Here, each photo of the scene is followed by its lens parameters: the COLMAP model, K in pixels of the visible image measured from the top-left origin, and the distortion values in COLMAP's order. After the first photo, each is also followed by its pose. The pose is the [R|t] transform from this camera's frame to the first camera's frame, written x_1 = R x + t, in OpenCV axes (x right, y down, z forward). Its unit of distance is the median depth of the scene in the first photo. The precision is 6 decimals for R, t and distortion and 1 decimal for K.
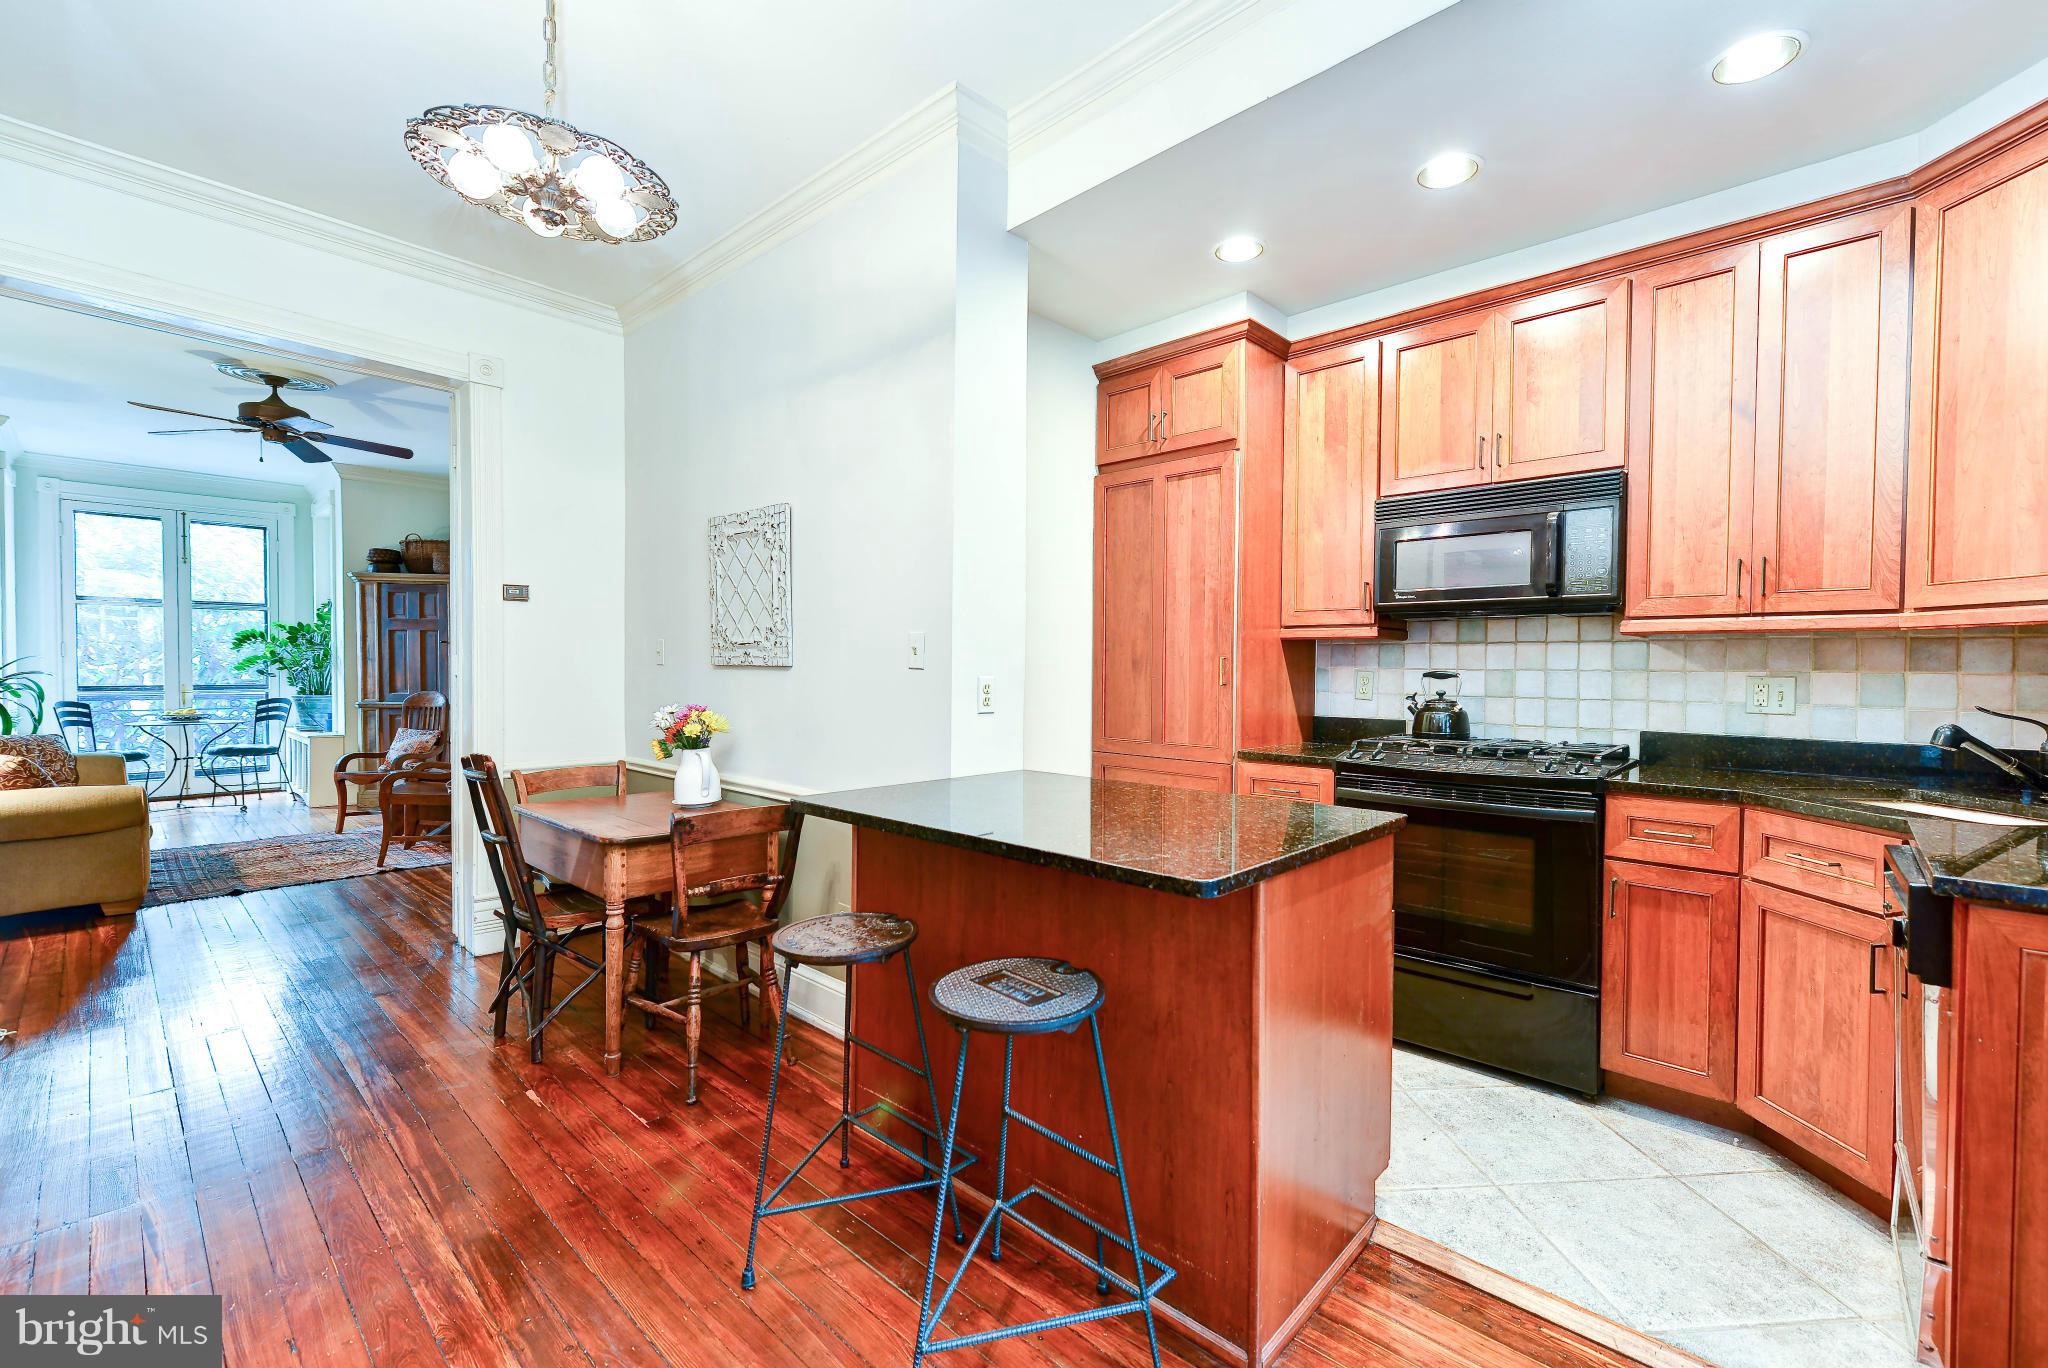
lens RADIAL K [[868.7, 0, 1032.7], [0, 868.7, 673.9], [0, 0, 1]] dist [0.001796, 0.000244]
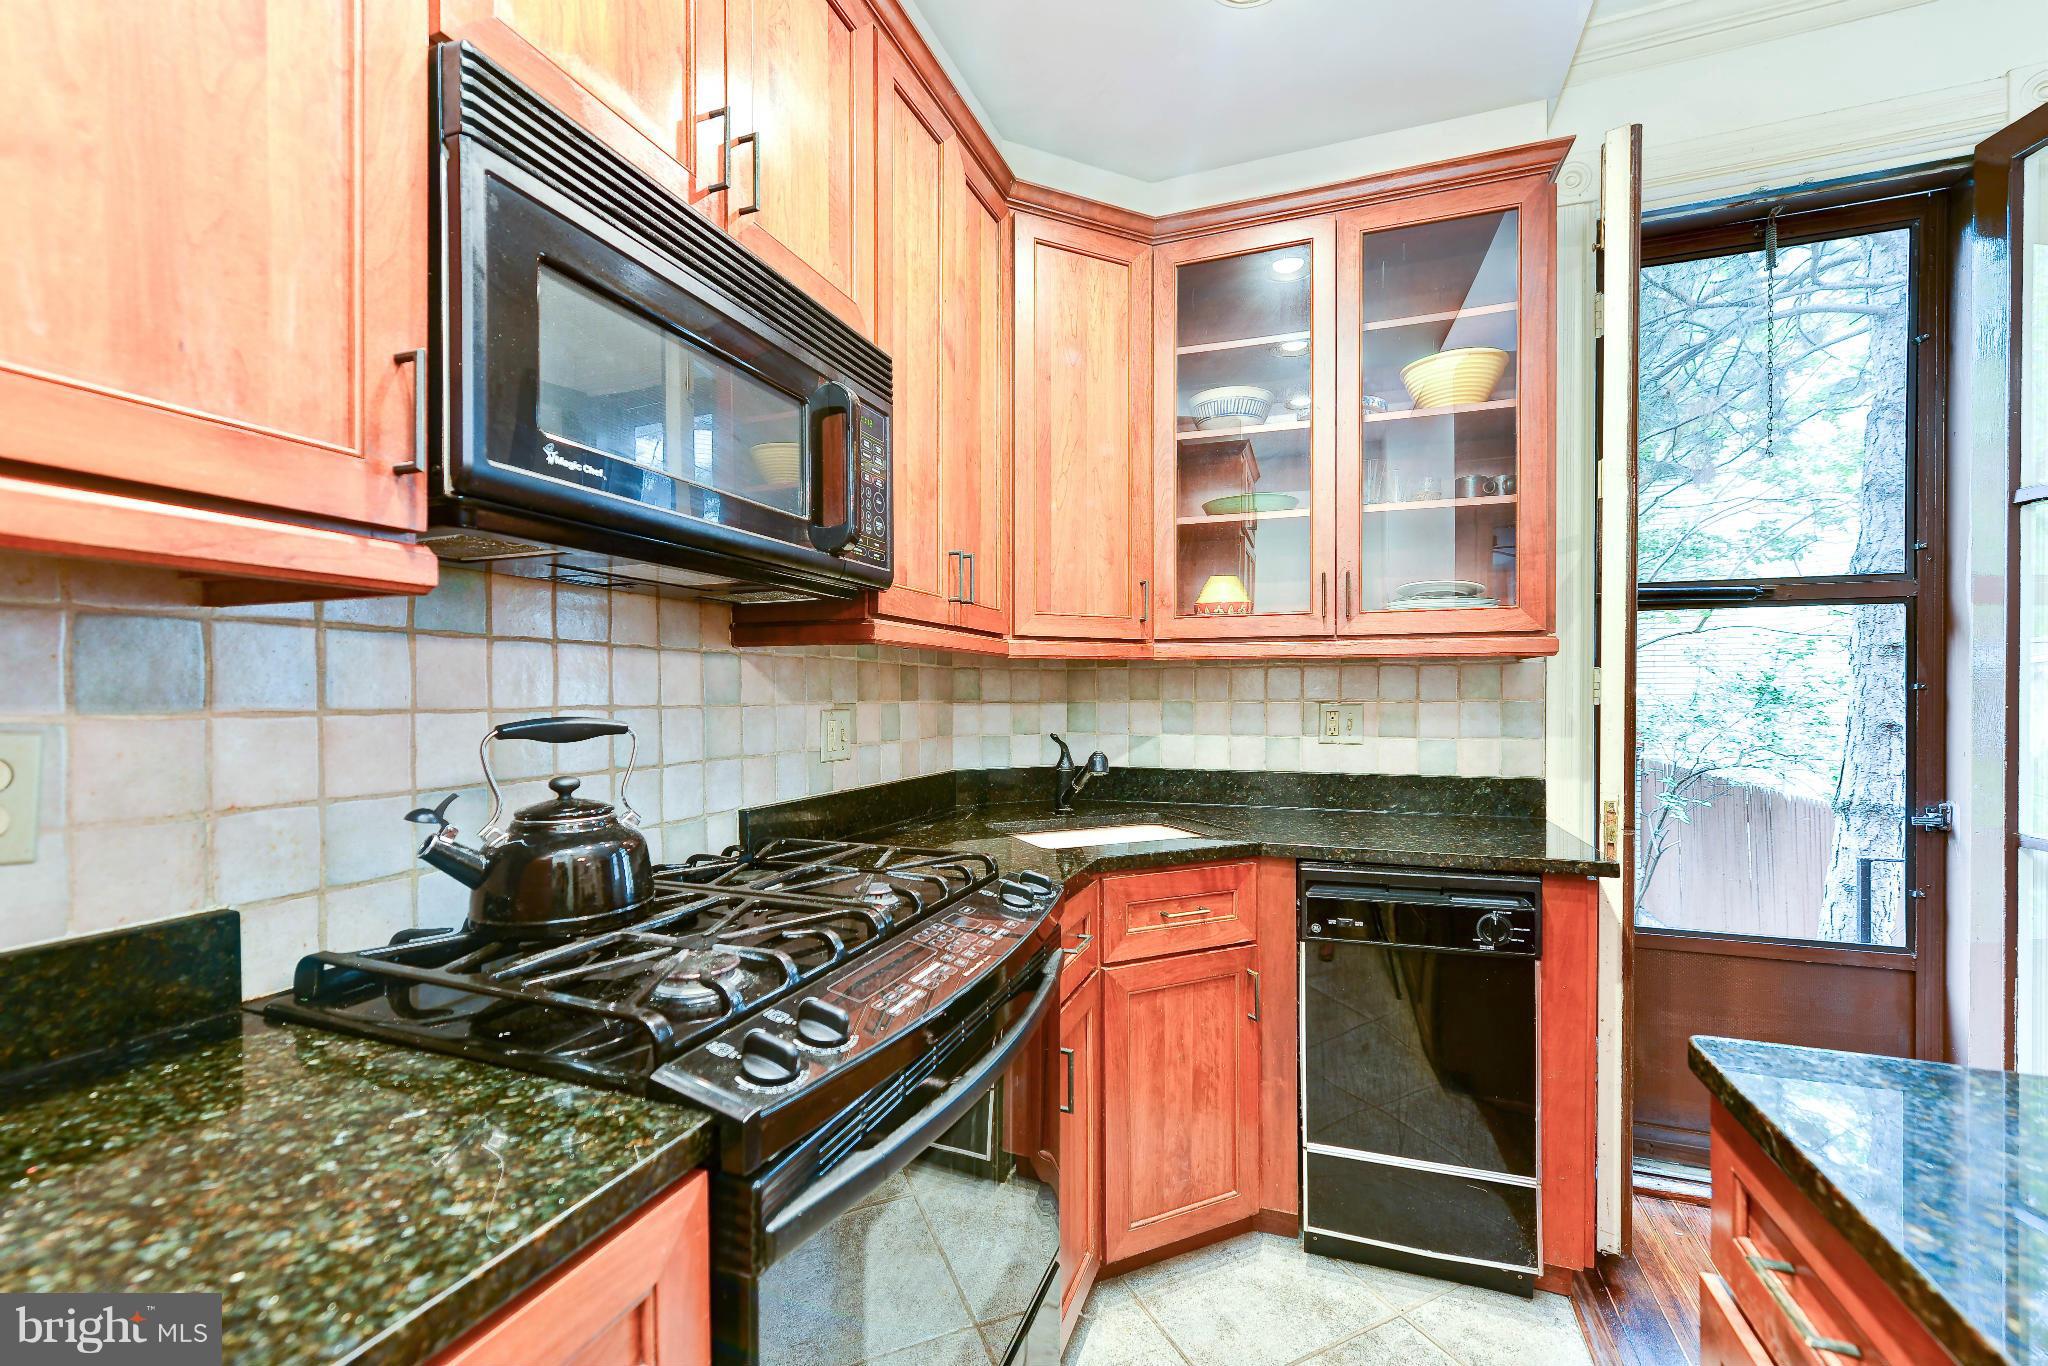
lens RADIAL K [[832.6, 0, 1020.3], [0, 832.6, 696.7], [0, 0, 1]] dist [0.001220, 0.000241]
pose [[-0.389700, -0.006627, 0.920918, 0.116654], [0.010472, 0.999878, 0.011627, -0.013421], [-0.920882, 0.014175, -0.389583, 1.000824]]
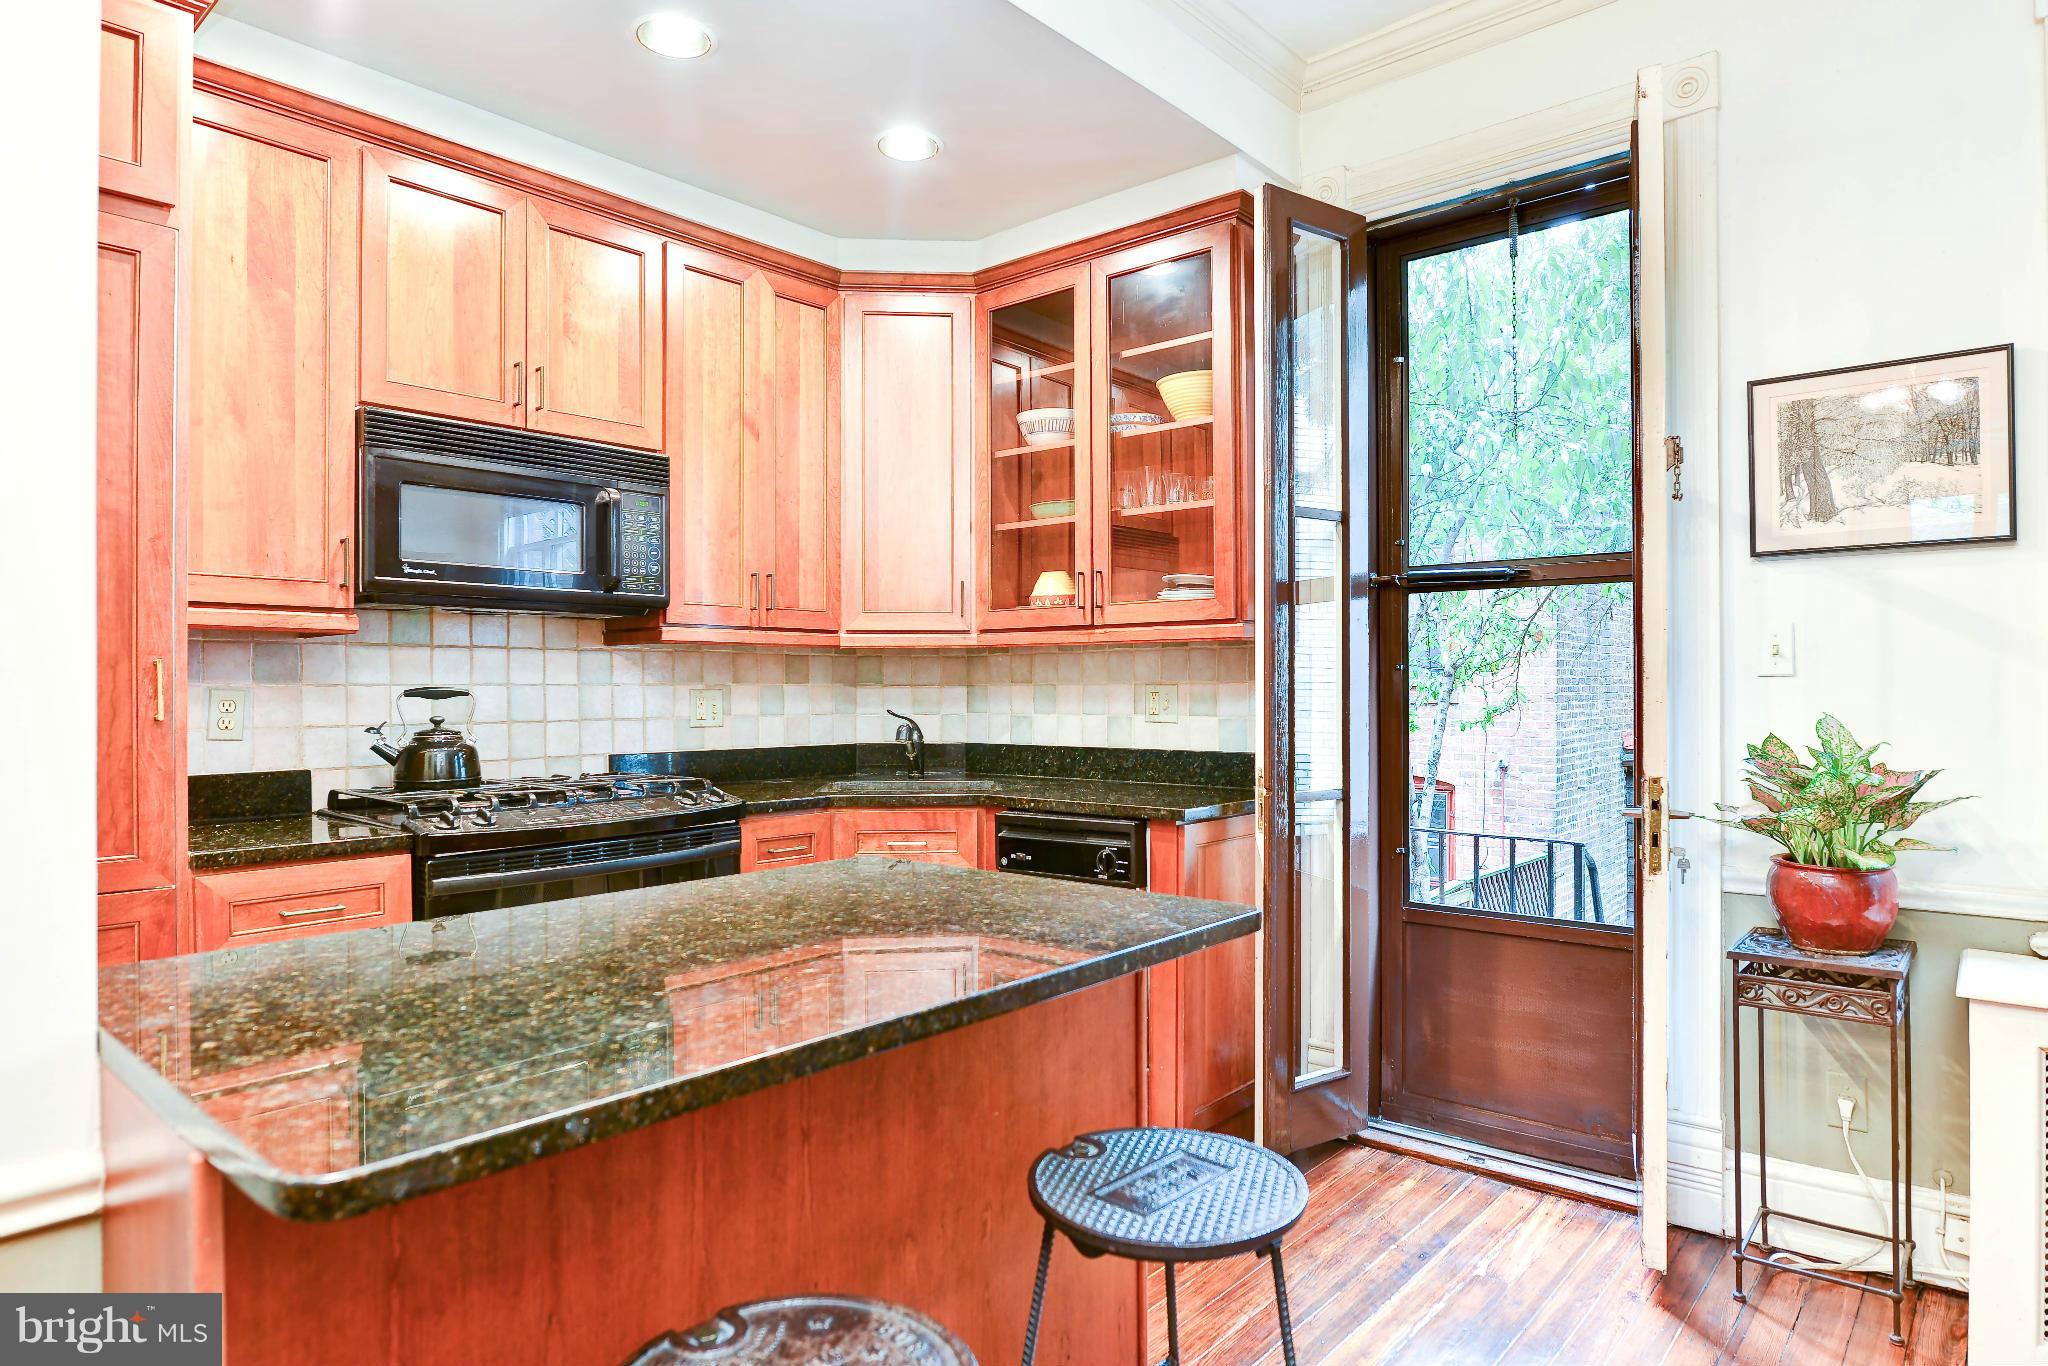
lens RADIAL K [[1170.5, 0, 1024.0], [0, 1170.5, 683.0], [0, 0, 1]] dist [-0.026205, 0.000611]
pose [[-0.040062, -0.000403, 0.999197, -0.457651], [0.015616, 0.999878, 0.001029, -0.000132], [-0.999075, 0.015645, -0.040051, 0.607491]]
